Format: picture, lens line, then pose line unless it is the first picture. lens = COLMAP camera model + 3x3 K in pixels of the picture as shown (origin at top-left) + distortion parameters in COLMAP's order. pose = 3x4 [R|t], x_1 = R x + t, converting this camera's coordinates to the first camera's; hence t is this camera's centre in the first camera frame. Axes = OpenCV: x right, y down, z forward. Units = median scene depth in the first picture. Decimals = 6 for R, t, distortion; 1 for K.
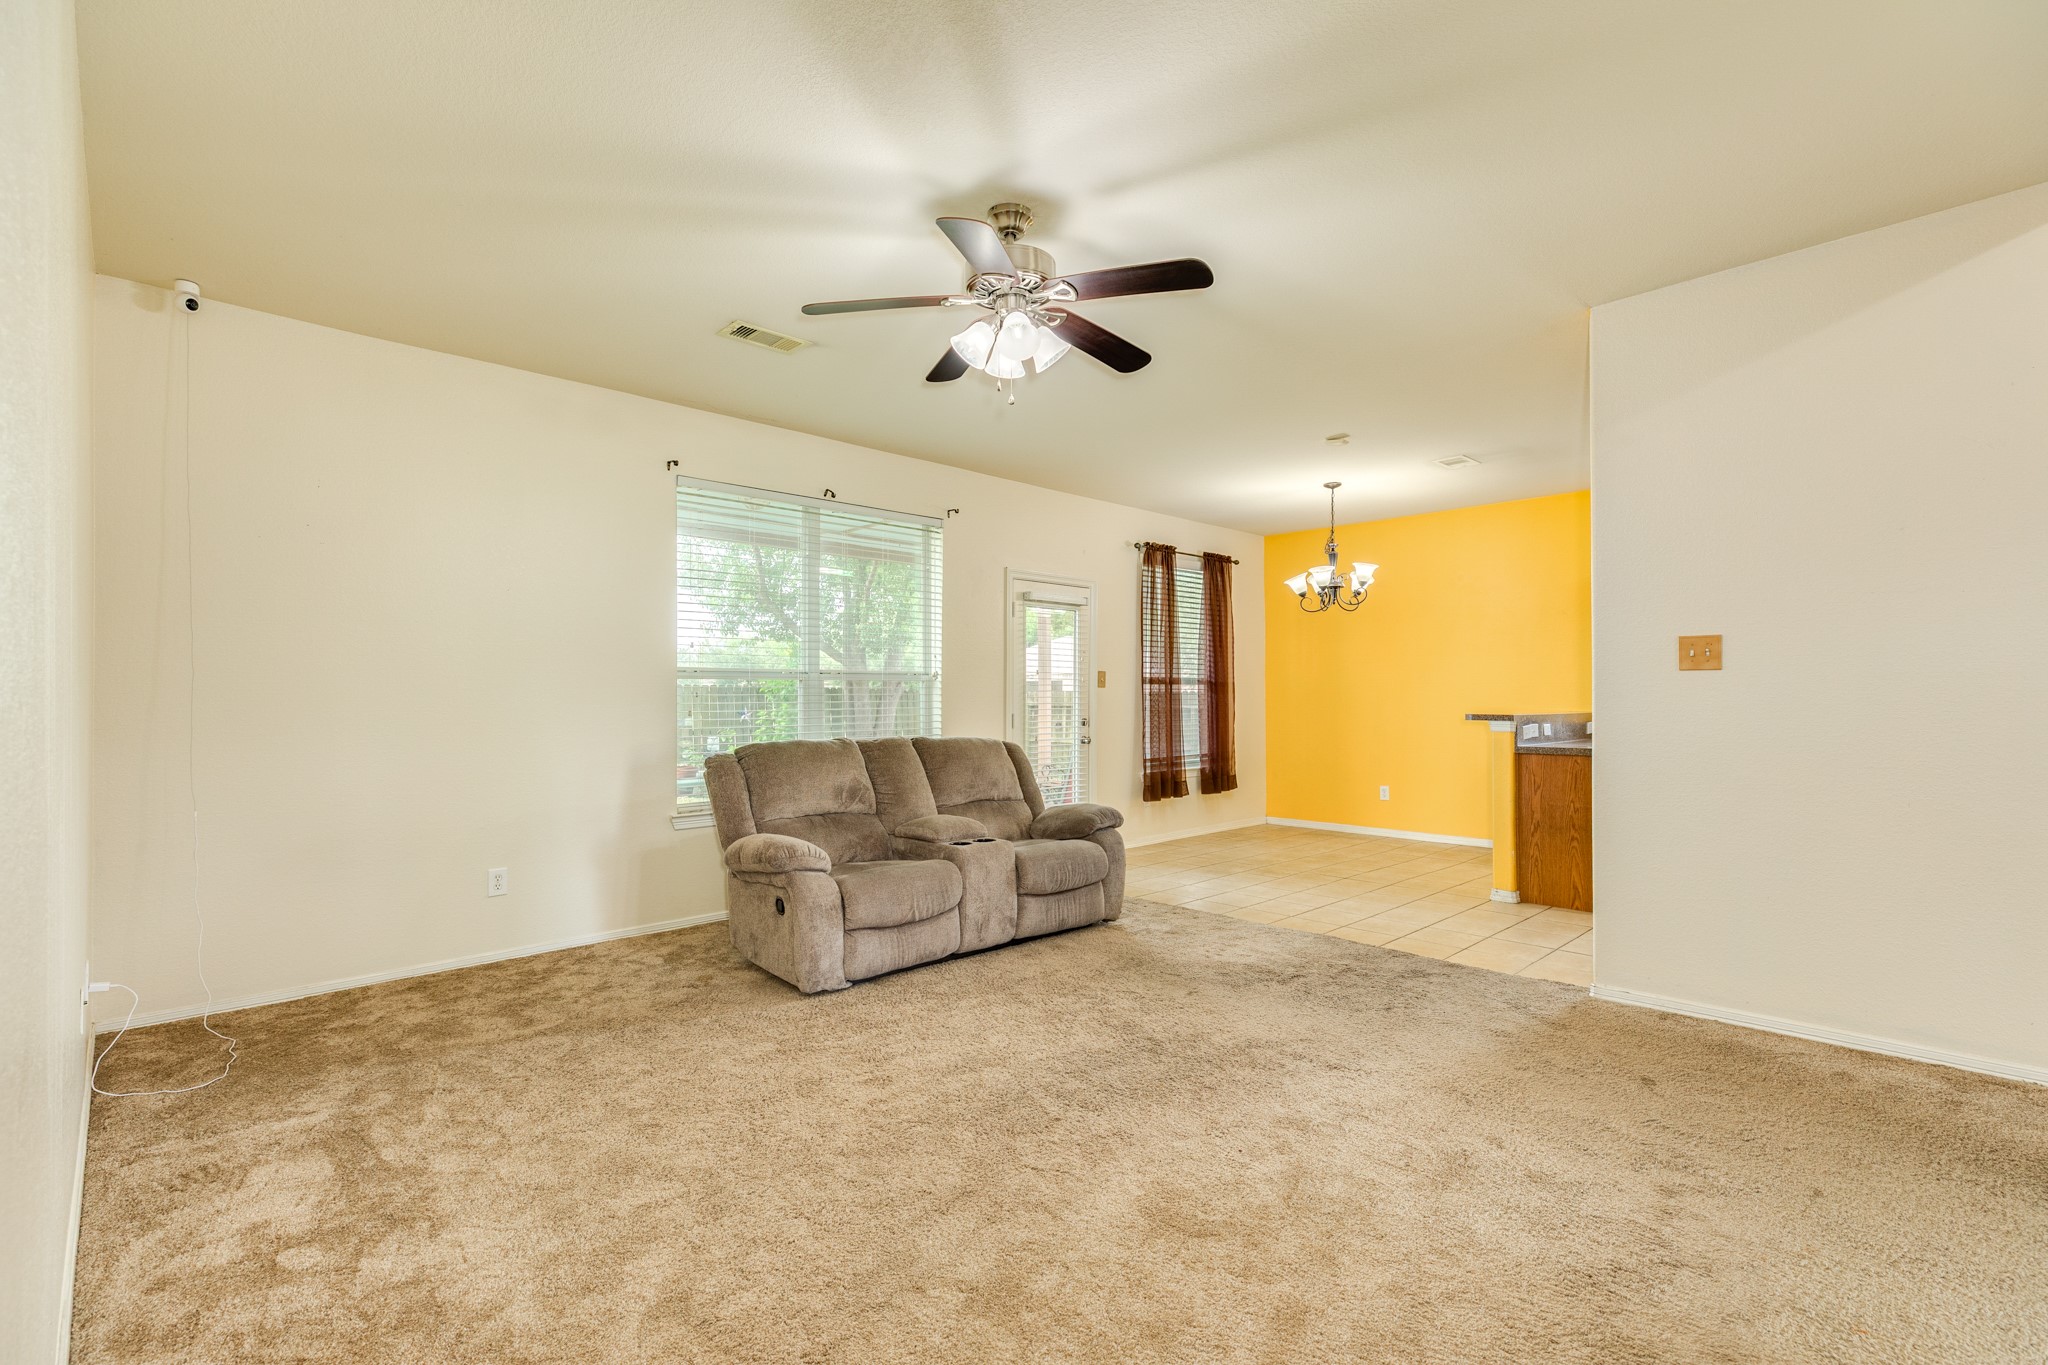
lens RADIAL K [[913.3, 0, 1025.3], [0, 913.3, 676.6], [0, 0, 1]] dist [0.004340, 0.000130]
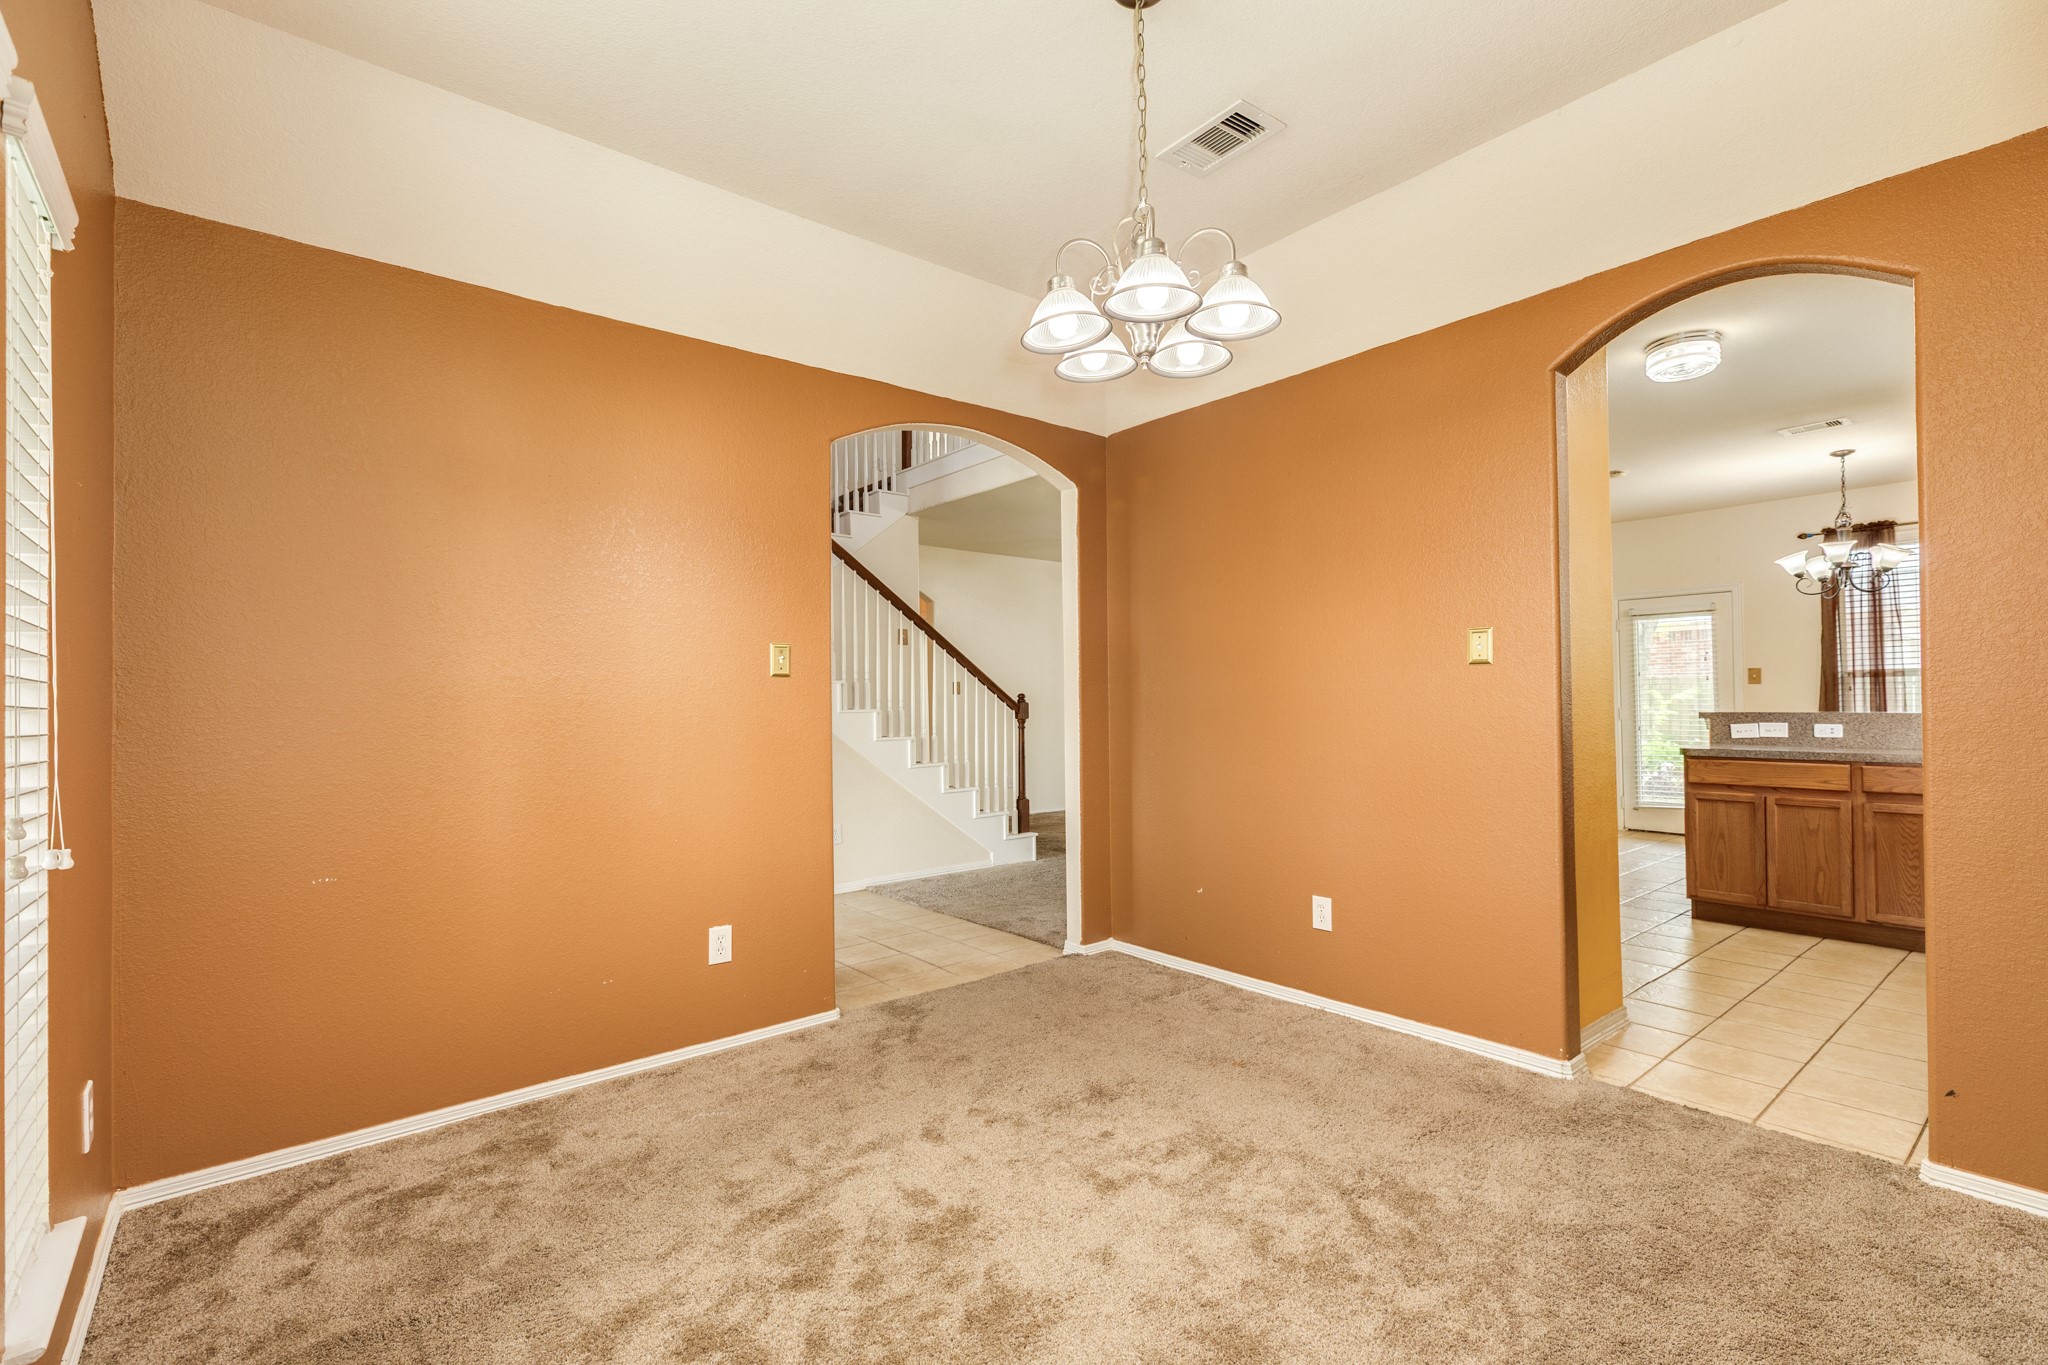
lens RADIAL K [[913.3, 0, 1021.2], [0, 913.3, 681.5], [0, 0, 1]] dist [0.004340, 0.000130]
pose [[-0.090188, -0.018704, -0.995749, 1.182208], [0.031512, 0.999269, -0.021625, 0.005329], [0.995426, -0.033329, -0.089533, 0.199273]]
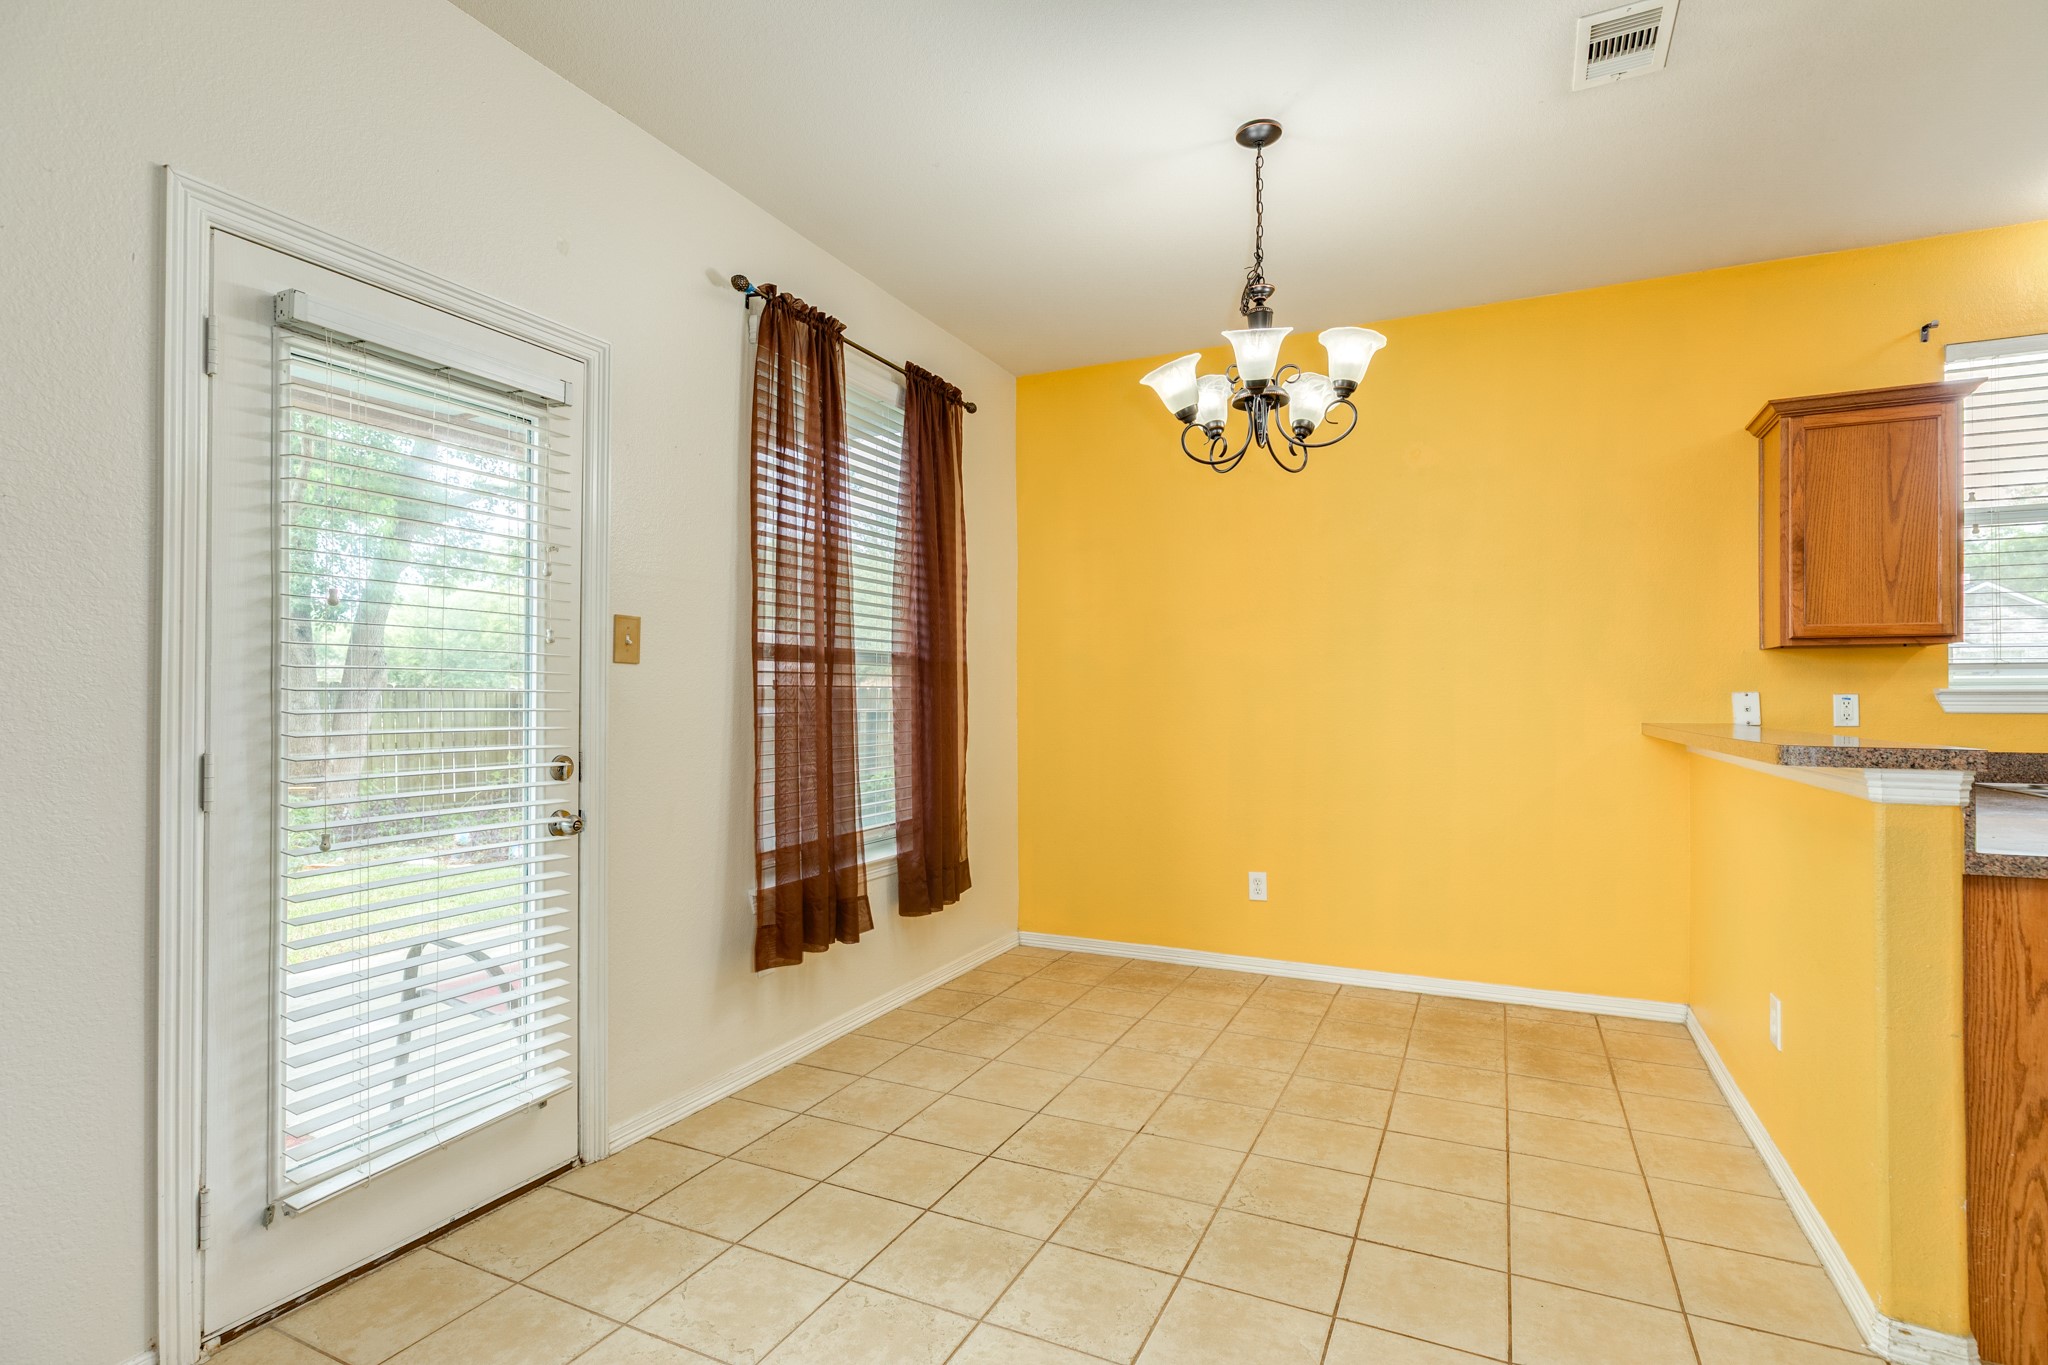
lens RADIAL K [[992.0, 0, 1017.2], [0, 992.0, 689.6], [0, 0, 1]] dist [-0.003504, 0.000337]
pose [[0.942920, 0.002951, 0.333005, 0.091586], [-0.007739, 0.999885, 0.013052, 0.014392], [-0.332928, -0.014884, 0.942835, 0.558574]]
